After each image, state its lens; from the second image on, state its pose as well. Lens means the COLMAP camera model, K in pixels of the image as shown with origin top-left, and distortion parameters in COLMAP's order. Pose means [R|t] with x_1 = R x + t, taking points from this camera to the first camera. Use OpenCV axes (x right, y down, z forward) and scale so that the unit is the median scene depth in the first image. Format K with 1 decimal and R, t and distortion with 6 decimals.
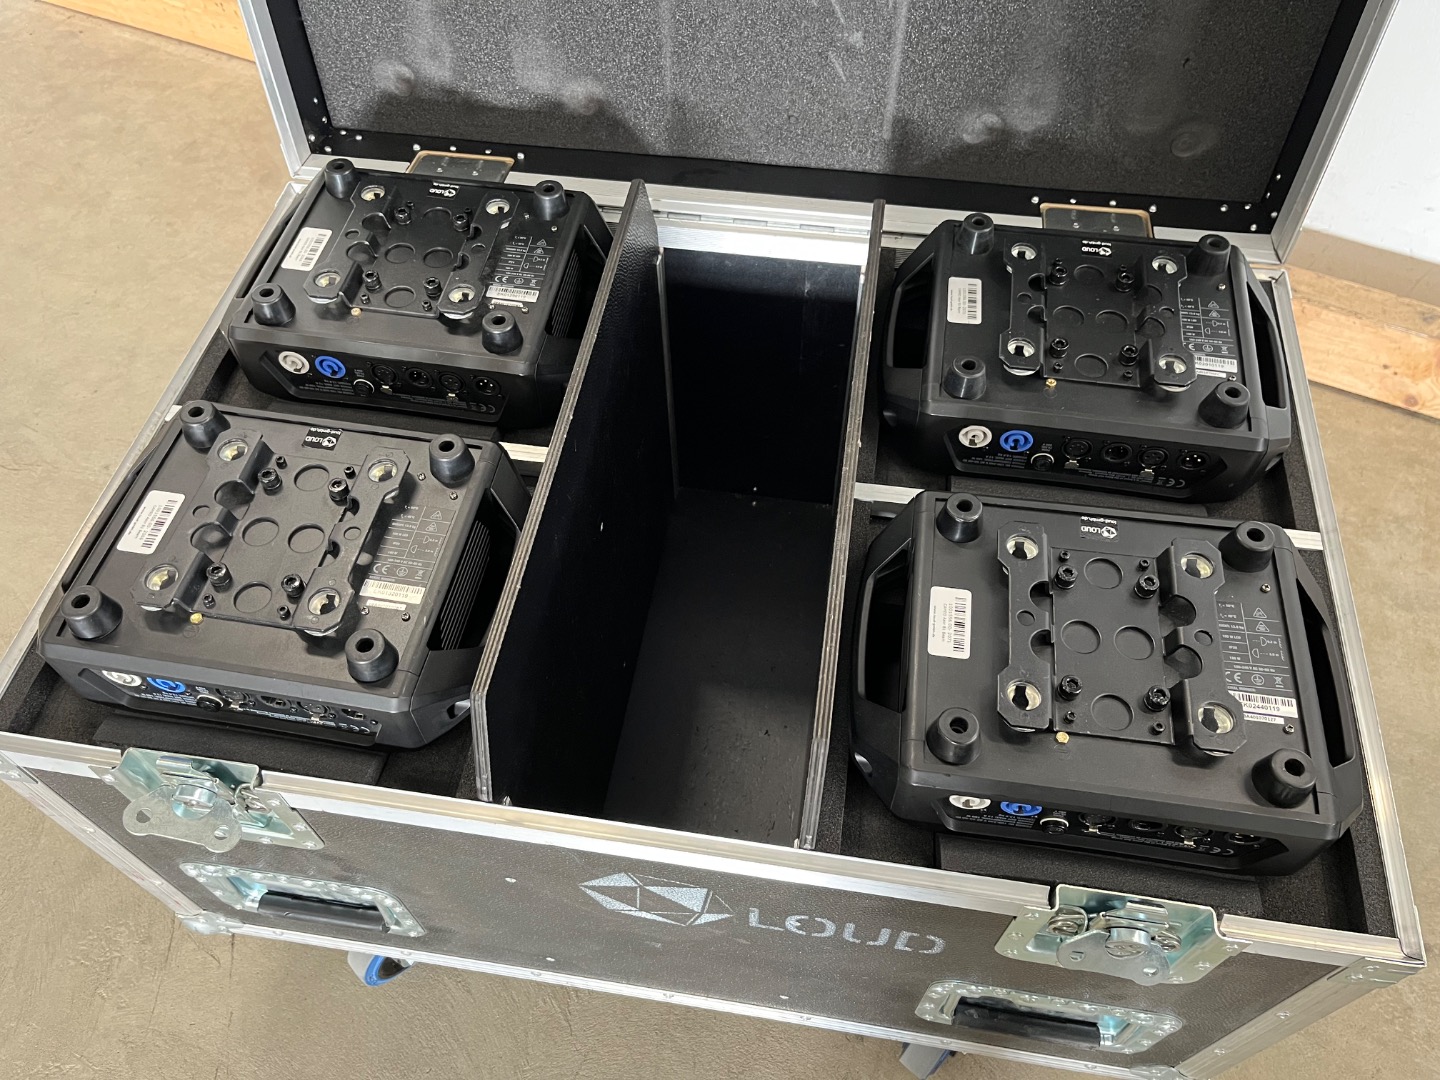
lens RADIAL K [[1092.4, 0, 720.0], [0, 1092.4, 540.0], [0, 0, 1]] dist [0.079000, -0.131648]
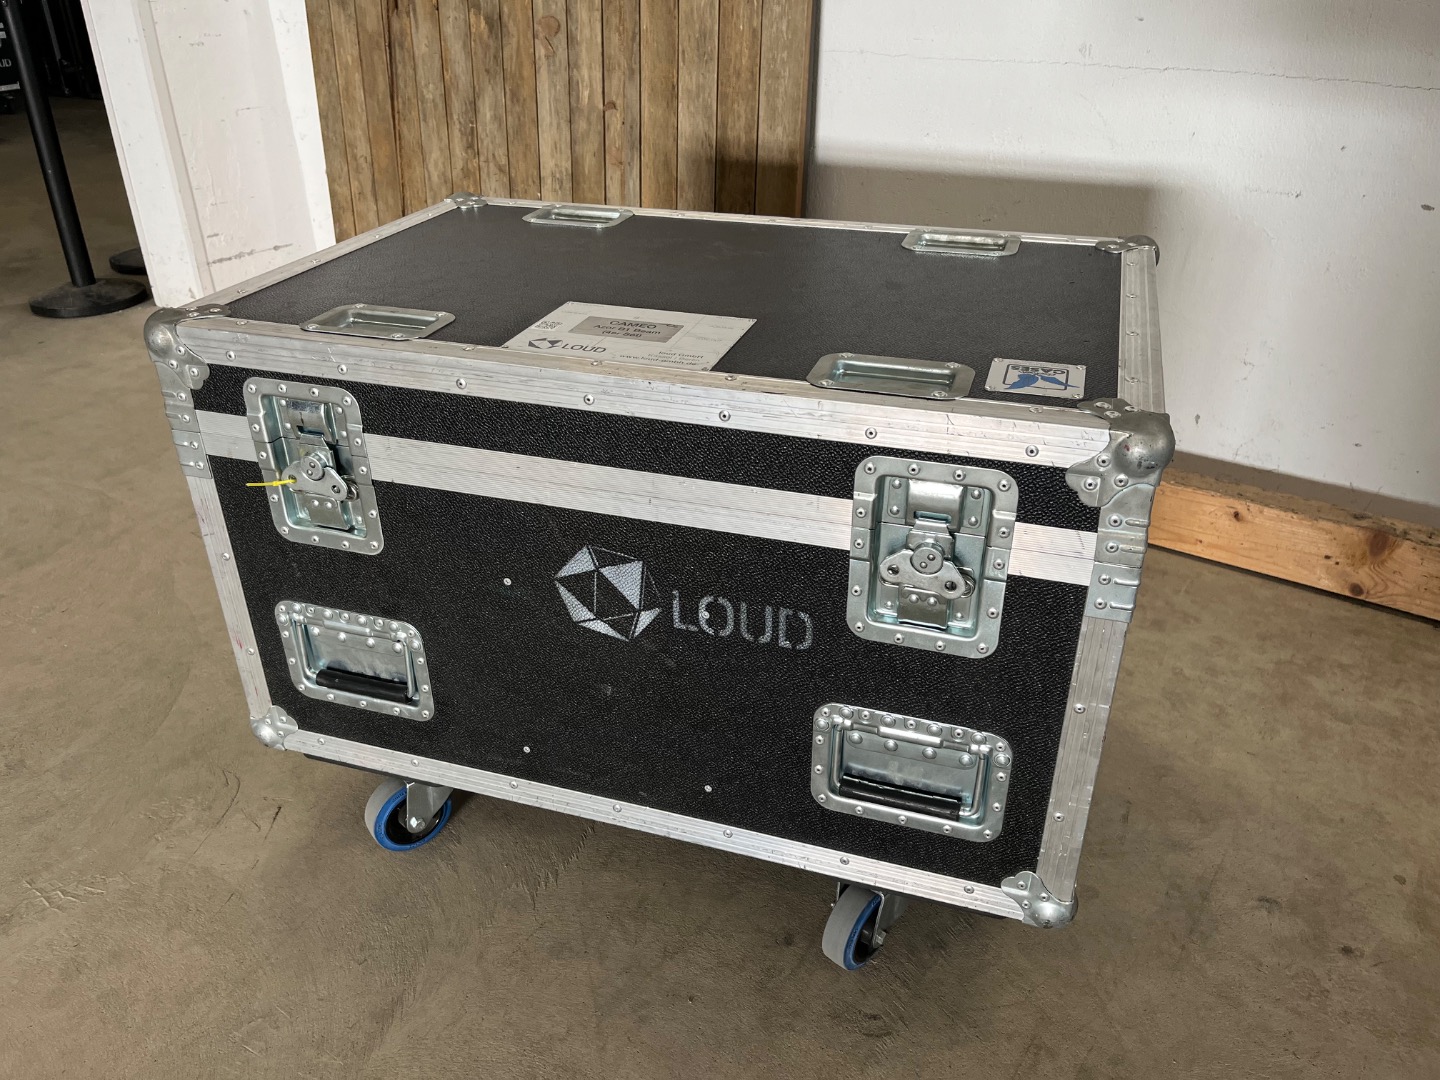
lens RADIAL K [[1092.4, 0, 720.0], [0, 1092.4, 540.0], [0, 0, 1]] dist [0.079000, -0.131648]
pose [[0.987183, 0.081662, -0.137114, 0.134660], [-0.132650, 0.897549, -0.420487, 0.425047], [0.088729, 0.433286, 0.896878, -0.118691]]
